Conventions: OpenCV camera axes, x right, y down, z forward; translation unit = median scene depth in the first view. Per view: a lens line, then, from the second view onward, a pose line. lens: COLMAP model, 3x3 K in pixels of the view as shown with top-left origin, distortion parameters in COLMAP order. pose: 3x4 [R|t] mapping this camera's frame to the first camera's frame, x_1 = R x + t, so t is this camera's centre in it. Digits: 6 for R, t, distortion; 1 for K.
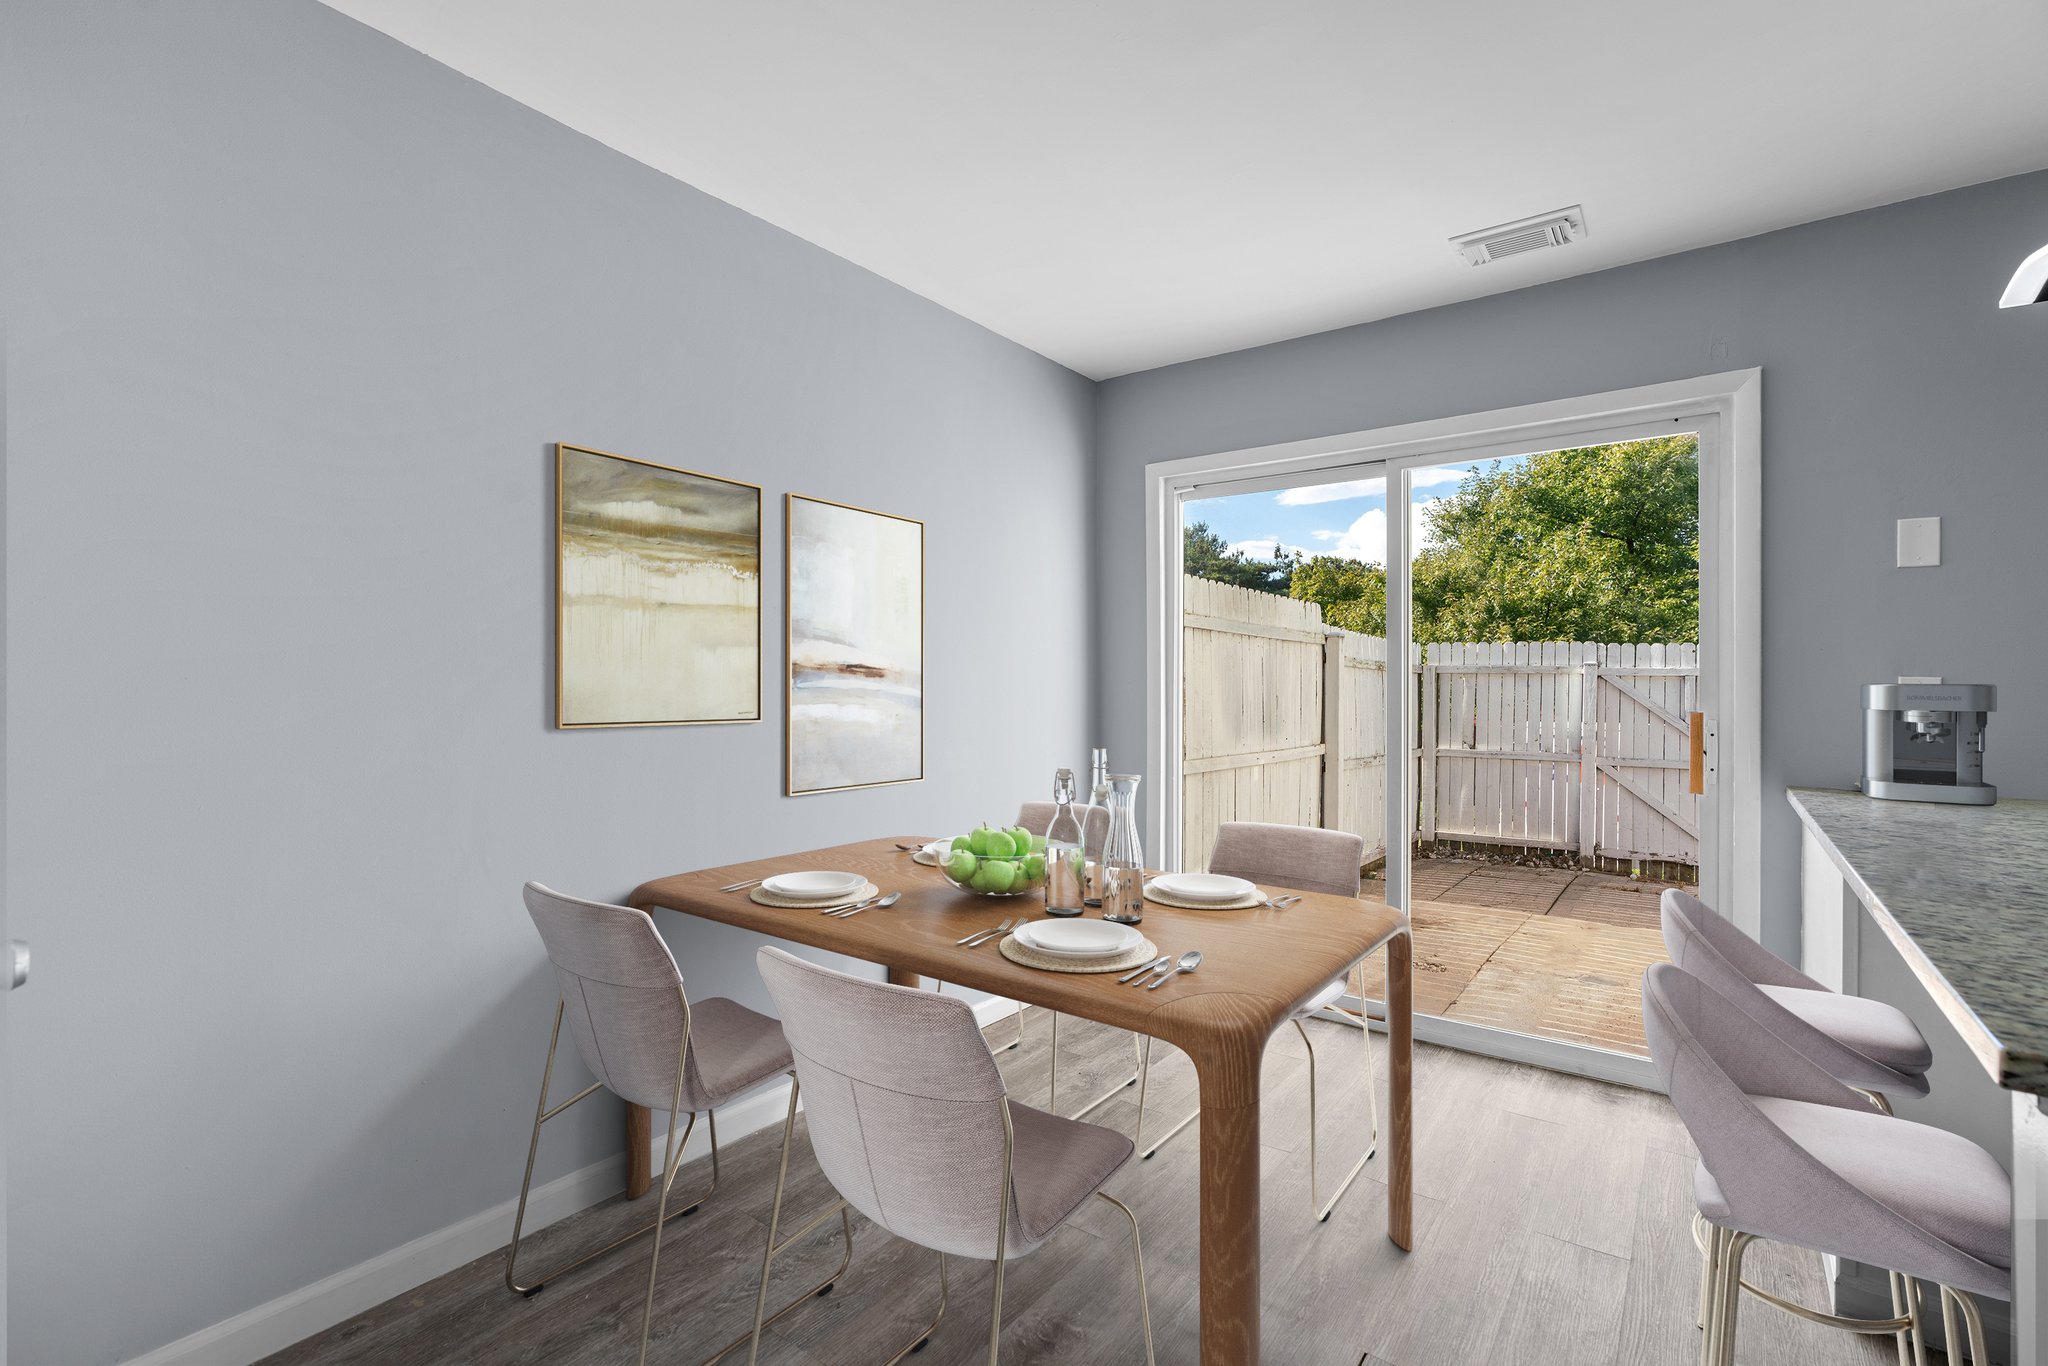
lens RADIAL K [[936.8, 0, 1022.7], [0, 936.8, 681.9], [0, 0, 1]] dist [-0.011070, 0.006091]
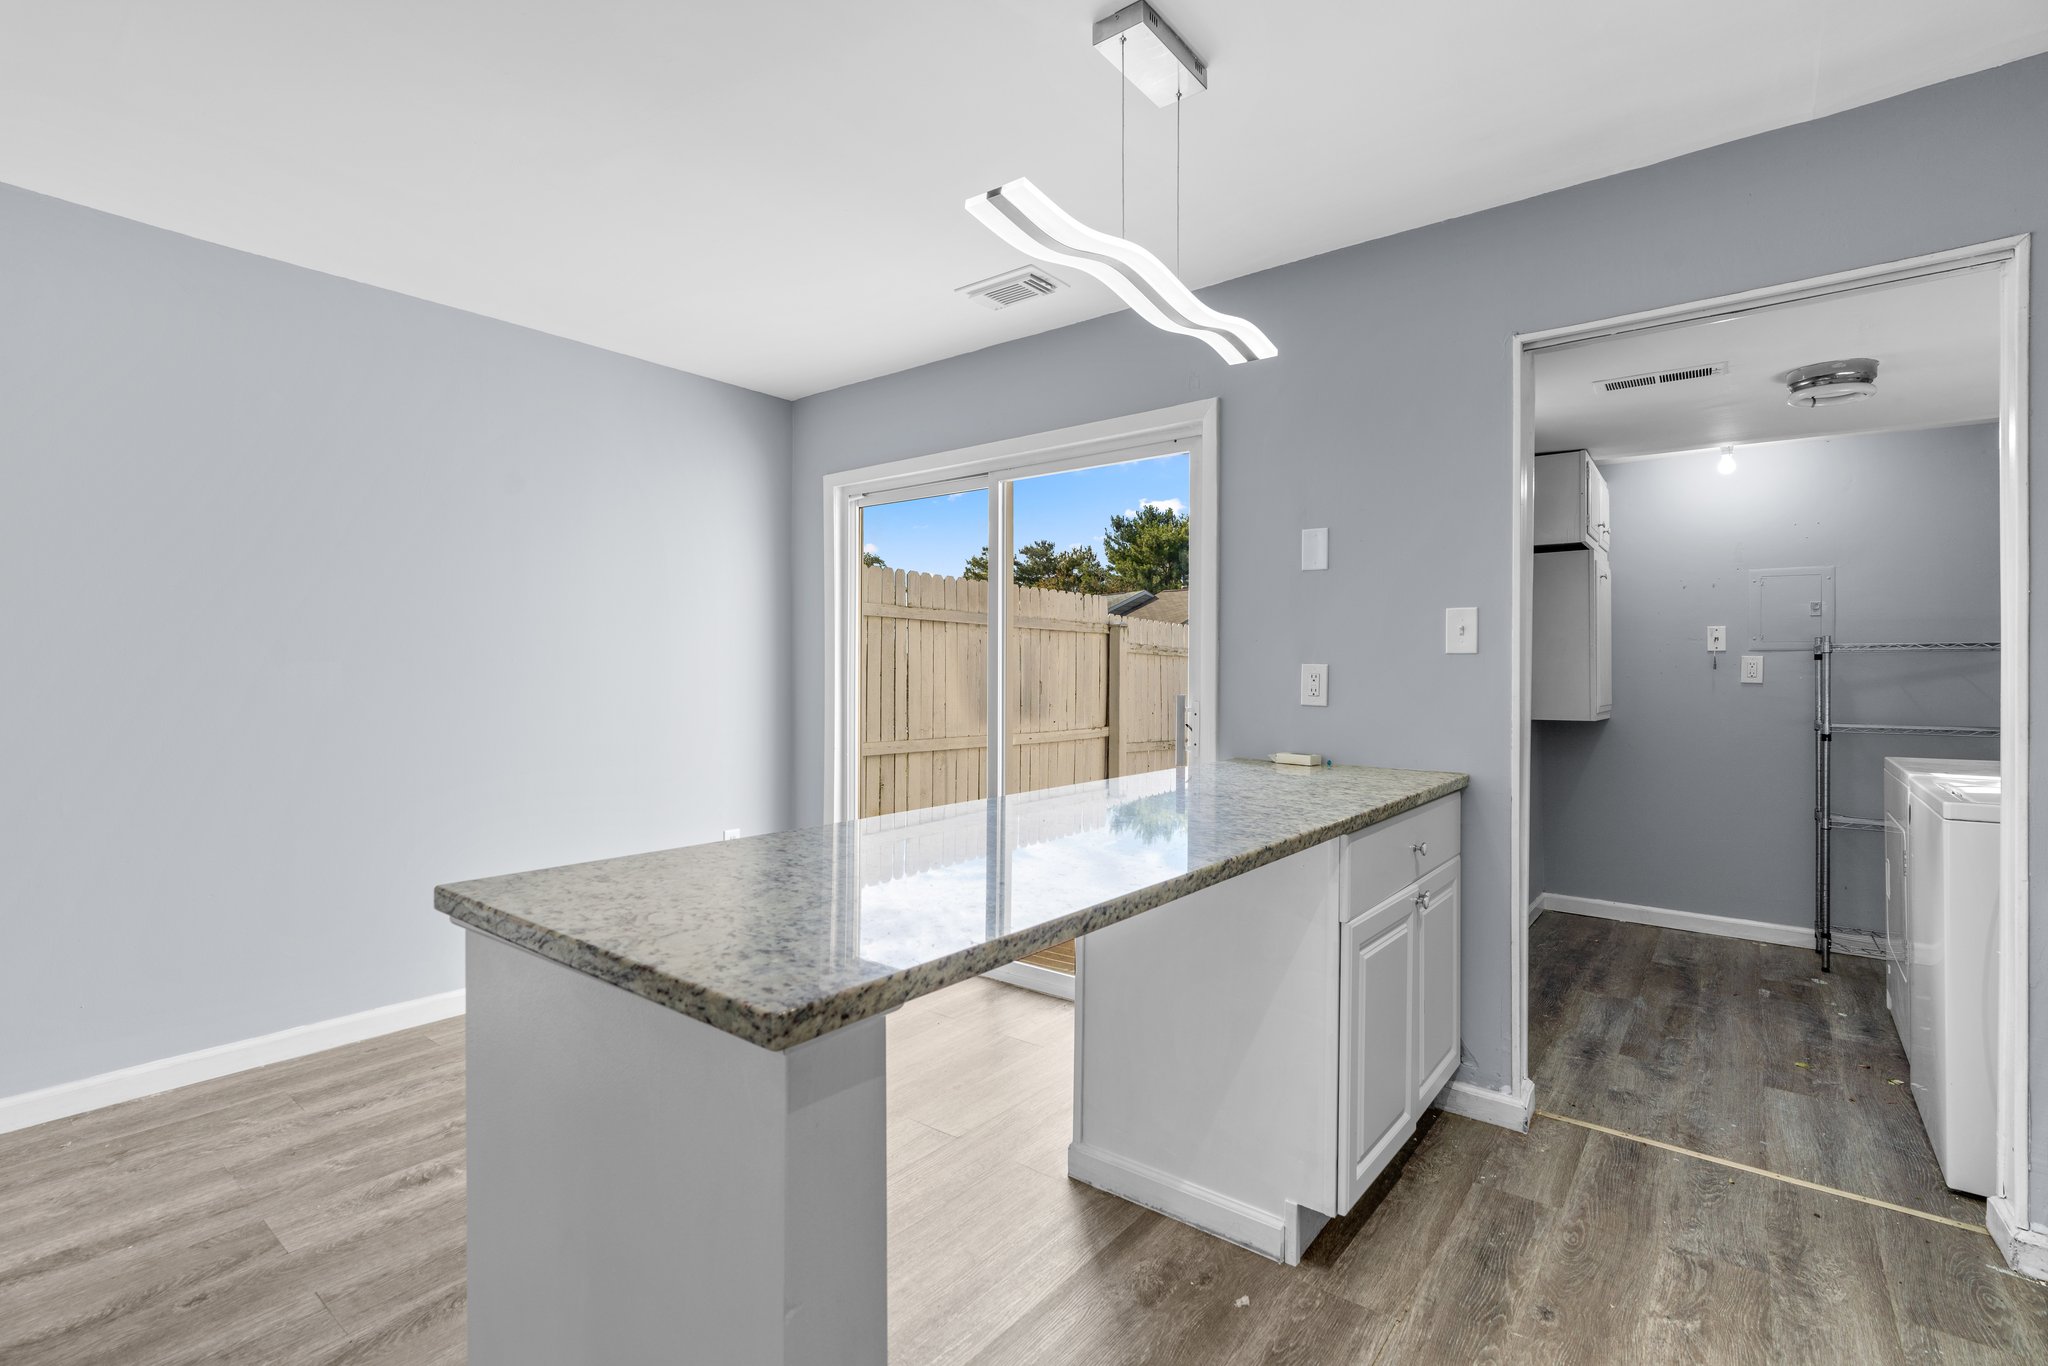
lens RADIAL K [[936.8, 0, 1011.8], [0, 936.8, 669.4], [0, 0, 1]] dist [-0.011070, 0.006091]
pose [[0.999584, 0.000458, -0.028844, 0.393322], [-0.000466, 1.000000, -0.000272, 0.001347], [0.028844, 0.000285, 0.999584, -0.120313]]
